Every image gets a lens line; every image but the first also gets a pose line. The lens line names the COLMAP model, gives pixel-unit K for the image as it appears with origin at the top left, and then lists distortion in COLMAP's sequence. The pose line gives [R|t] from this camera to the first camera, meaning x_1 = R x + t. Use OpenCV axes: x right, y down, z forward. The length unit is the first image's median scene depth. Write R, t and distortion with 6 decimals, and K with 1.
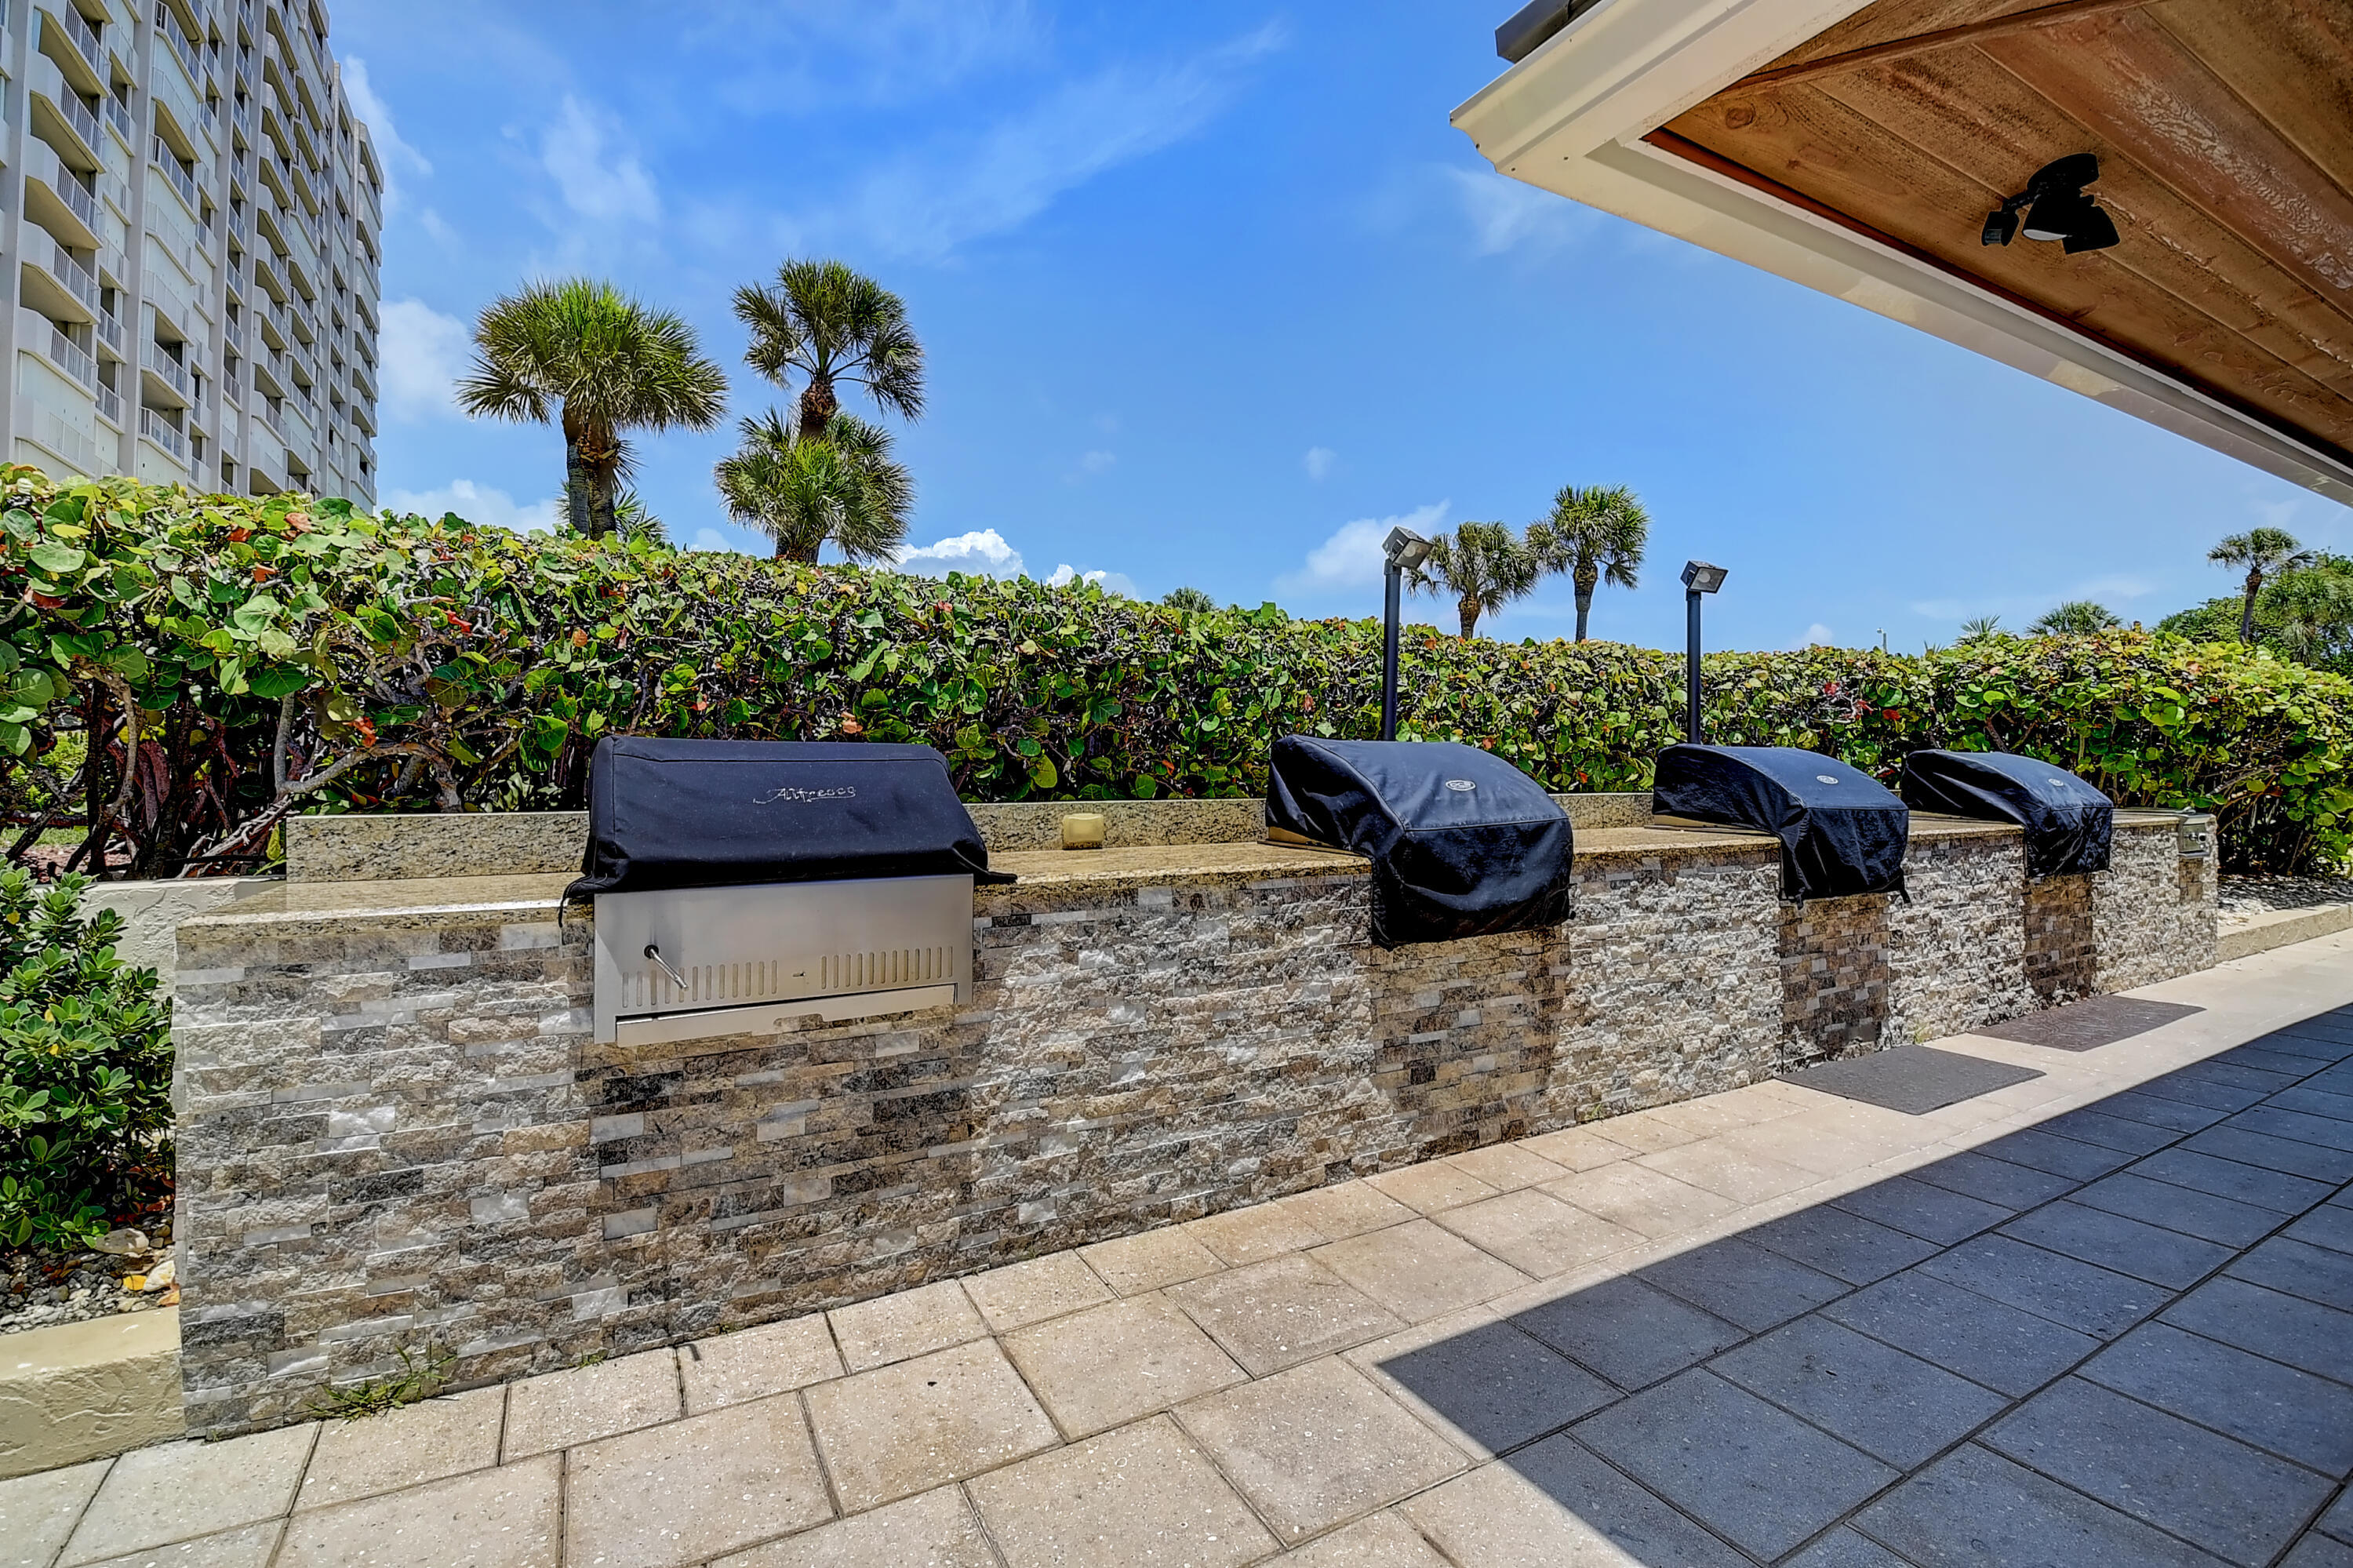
lens RADIAL K [[1033.7, 0, 1173.4], [0, 1033.7, 778.9], [0, 0, 1]] dist [-0.001928, -0.000329]
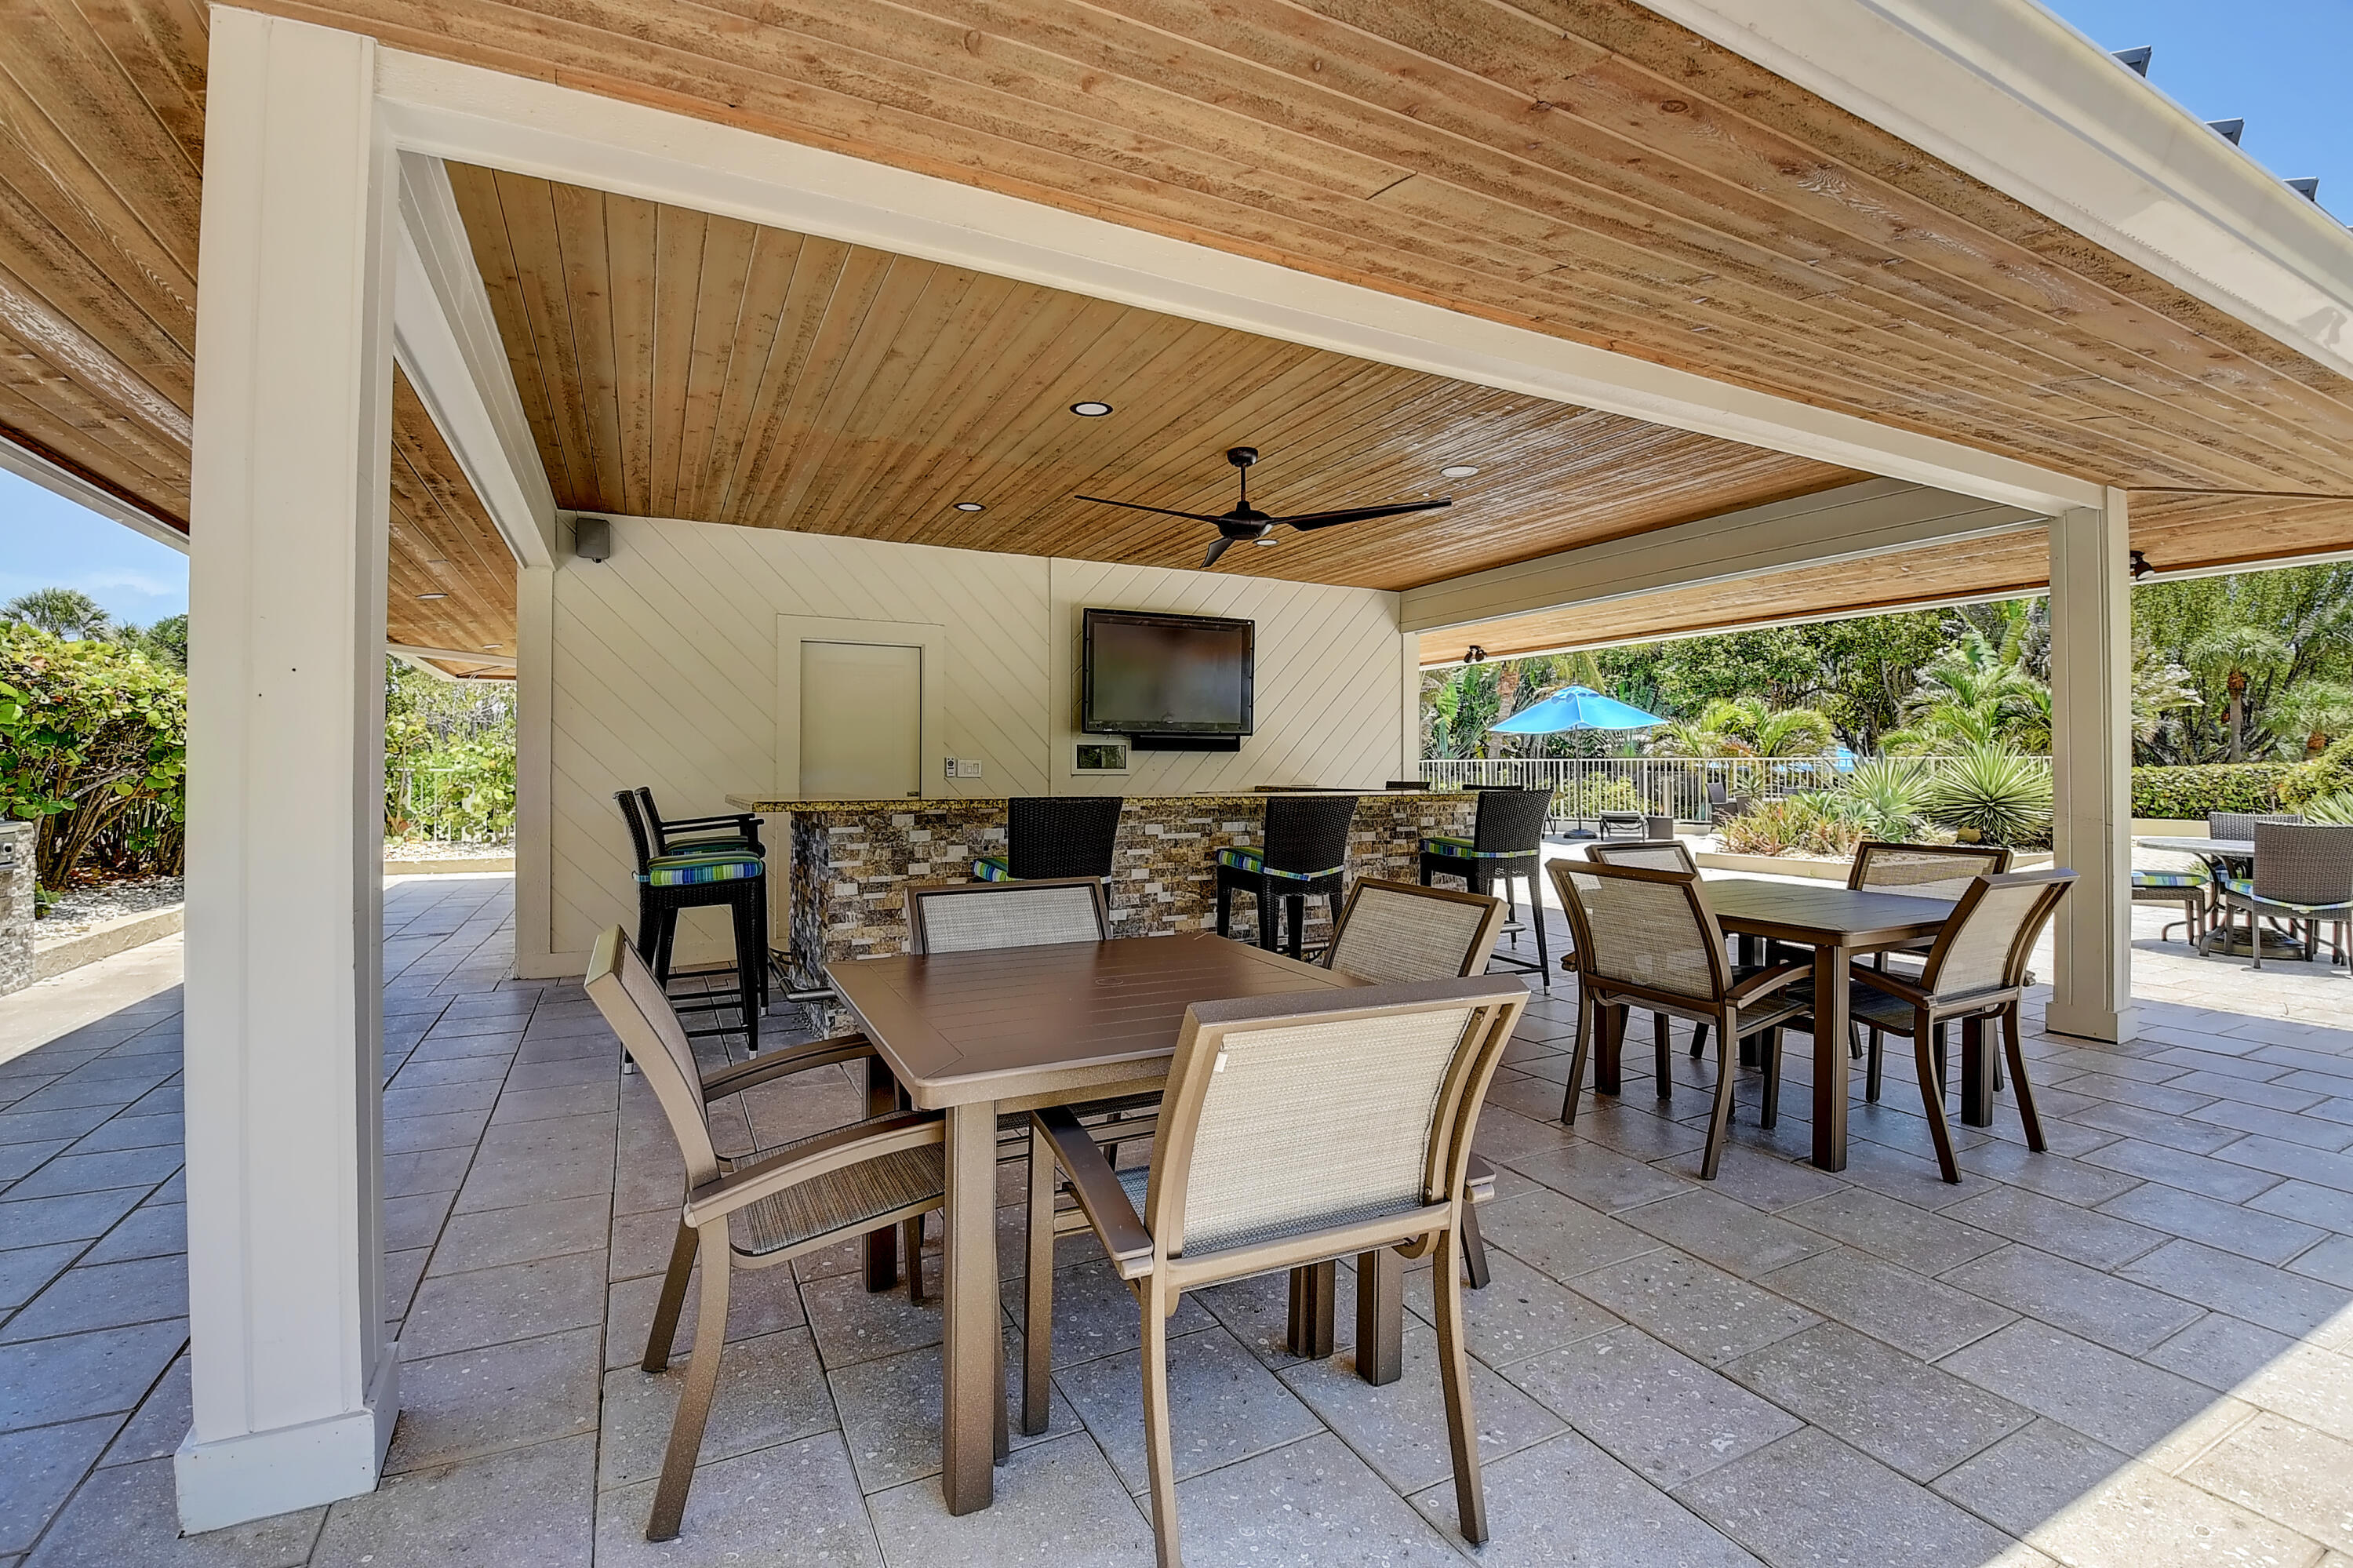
lens RADIAL K [[1033.7, 0, 1176.3], [0, 1033.7, 771.7], [0, 0, 1]] dist [-0.001928, -0.000329]
pose [[0.033450, -0.004037, 0.999432, 0.098582], [0.015138, 0.999879, 0.003533, 0.001569], [-0.999326, 0.015012, 0.033507, -0.050381]]
